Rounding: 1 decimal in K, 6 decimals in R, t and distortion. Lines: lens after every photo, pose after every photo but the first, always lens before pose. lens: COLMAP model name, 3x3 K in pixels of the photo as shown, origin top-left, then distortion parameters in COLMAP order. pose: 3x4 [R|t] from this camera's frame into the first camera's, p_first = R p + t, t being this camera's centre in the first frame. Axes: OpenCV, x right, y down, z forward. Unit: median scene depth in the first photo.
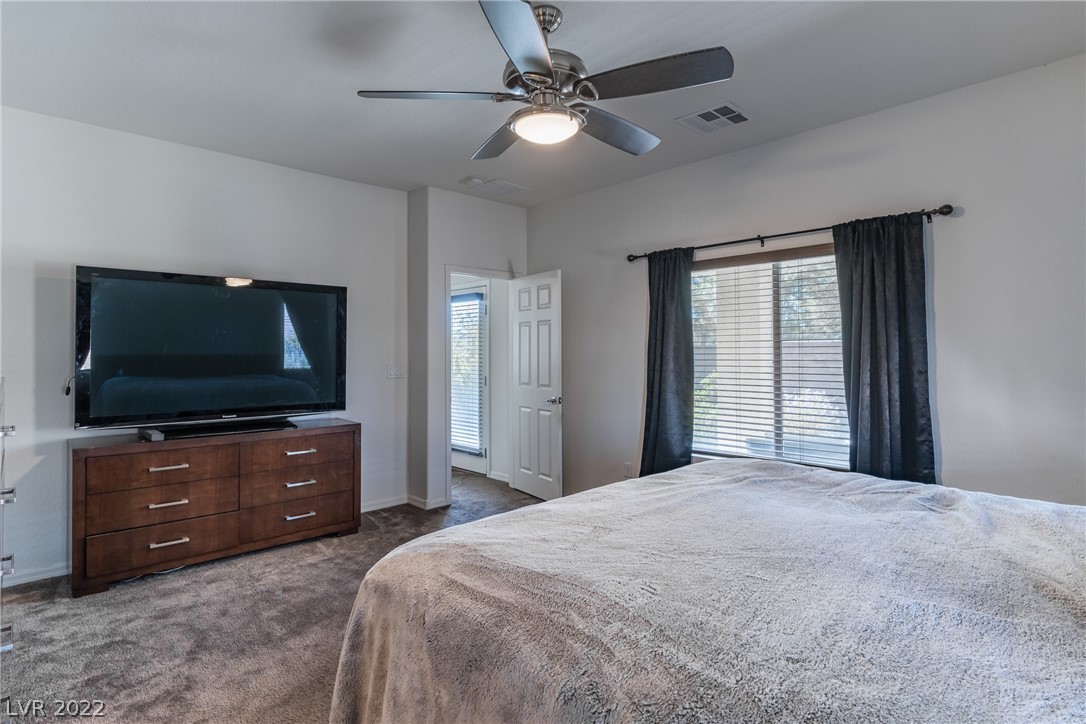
lens RADIAL K [[559.1, 0, 545.4], [0, 559.1, 357.0], [0, 0, 1]] dist [-0.008426, 0.004532]
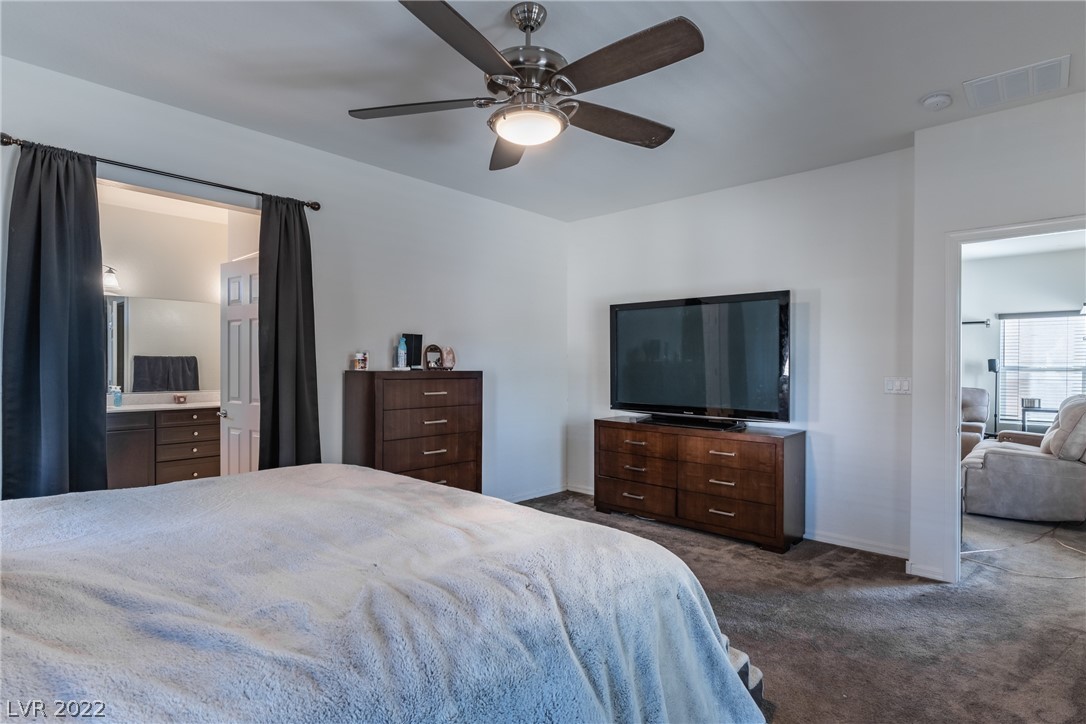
lens RADIAL K [[559.1, 0, 550.1], [0, 559.1, 365.7], [0, 0, 1]] dist [-0.008426, 0.004532]
pose [[0.060265, 0.010019, -0.998132, 0.638540], [-0.007017, 0.999929, 0.009613, -0.006658], [0.998158, 0.006425, 0.060332, 0.624042]]
